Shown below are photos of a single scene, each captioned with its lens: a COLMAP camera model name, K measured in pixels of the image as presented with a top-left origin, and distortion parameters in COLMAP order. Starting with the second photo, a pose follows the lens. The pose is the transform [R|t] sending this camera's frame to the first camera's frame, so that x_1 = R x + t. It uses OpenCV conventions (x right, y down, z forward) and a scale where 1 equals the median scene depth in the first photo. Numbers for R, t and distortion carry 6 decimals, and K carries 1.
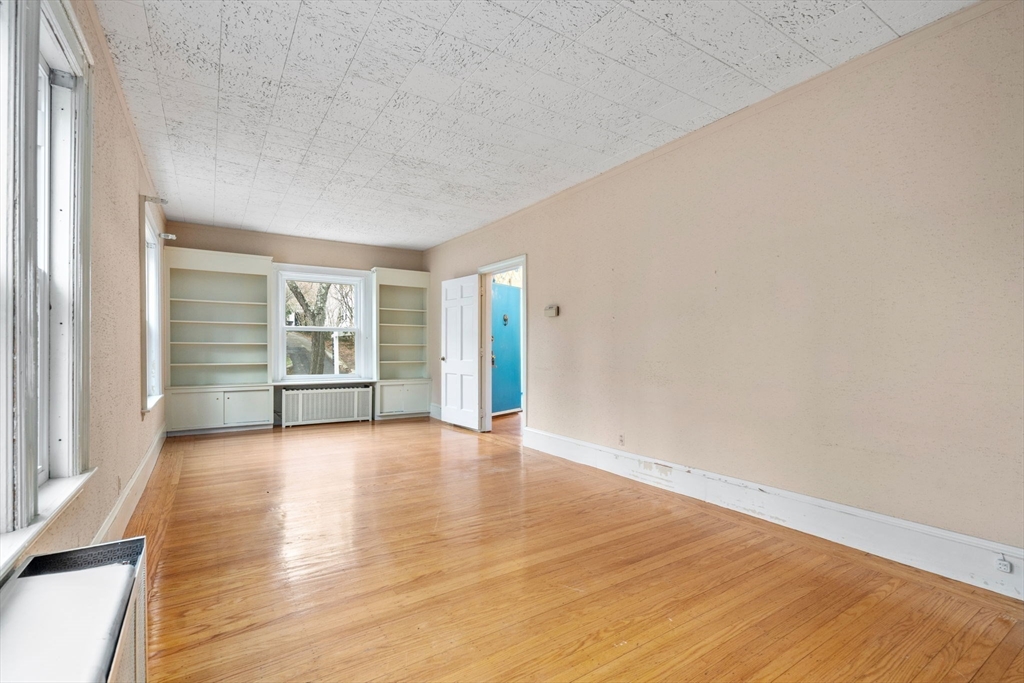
lens RADIAL K [[478.3, 0, 512.0], [0, 478.3, 341.5], [0, 0, 1]] dist [0.002170, 0.000496]
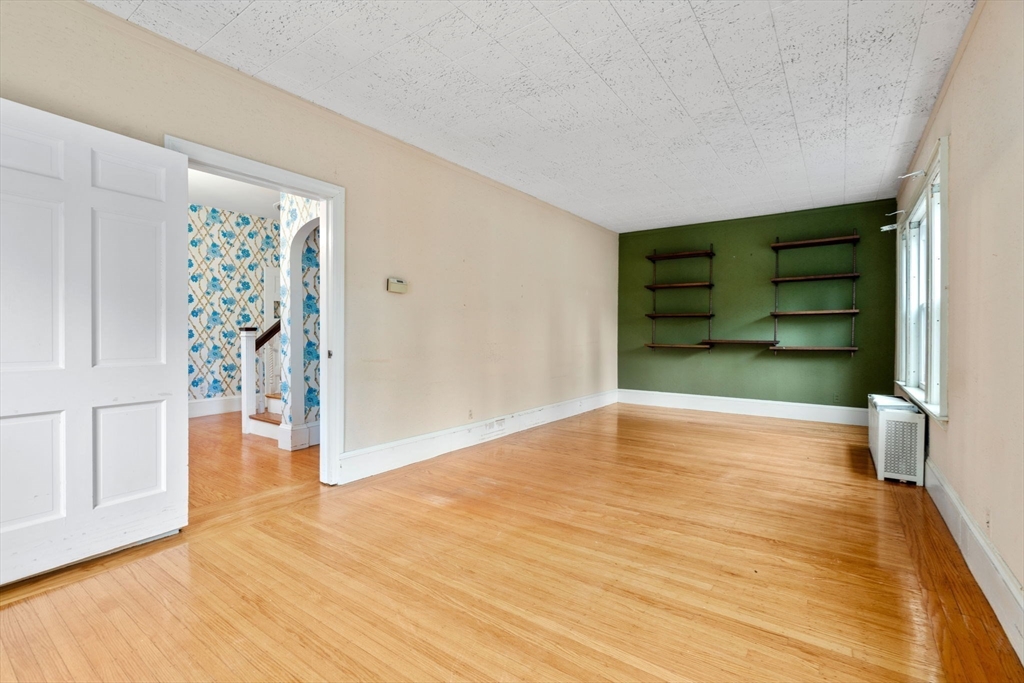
lens RADIAL K [[463.3, 0, 508.1], [0, 463.3, 333.1], [0, 0, 1]] dist [-0.005383, -0.000089]
pose [[-0.370689, 0.002858, 0.928753, -0.920914], [-0.013480, 0.999873, -0.008457, 0.024652], [-0.928659, -0.015655, -0.370603, 1.488102]]
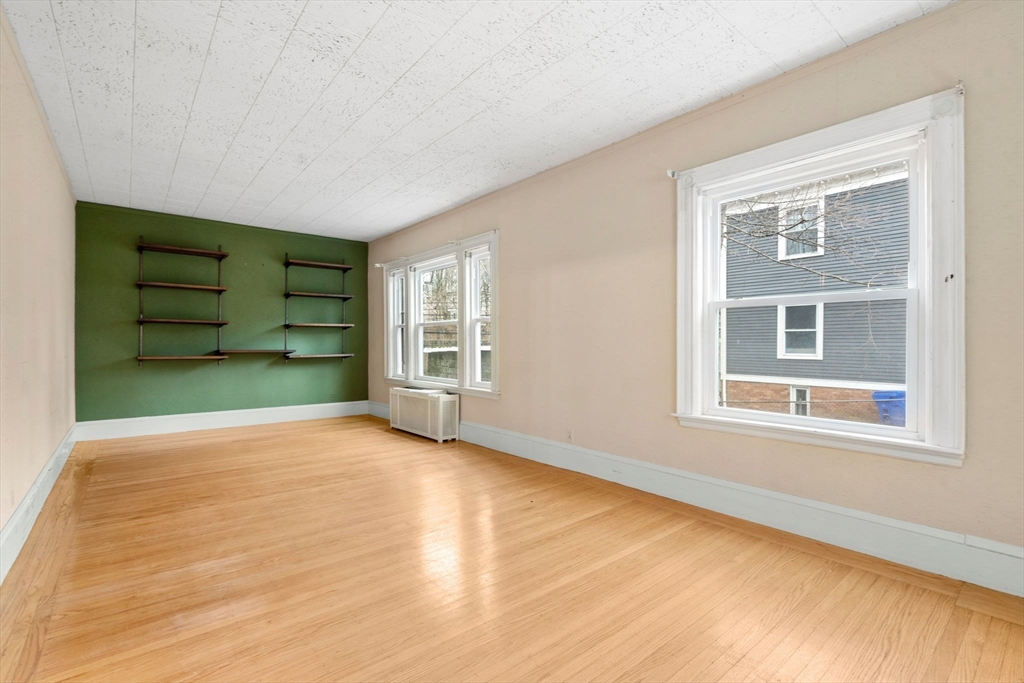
lens RADIAL K [[463.3, 0, 508.1], [0, 463.3, 333.1], [0, 0, 1]] dist [-0.005383, -0.000089]
pose [[-0.992188, -0.002110, -0.124737, -0.341588], [0.002360, 0.999361, -0.035677, 0.026415], [0.124733, -0.035693, -0.991548, 1.857395]]
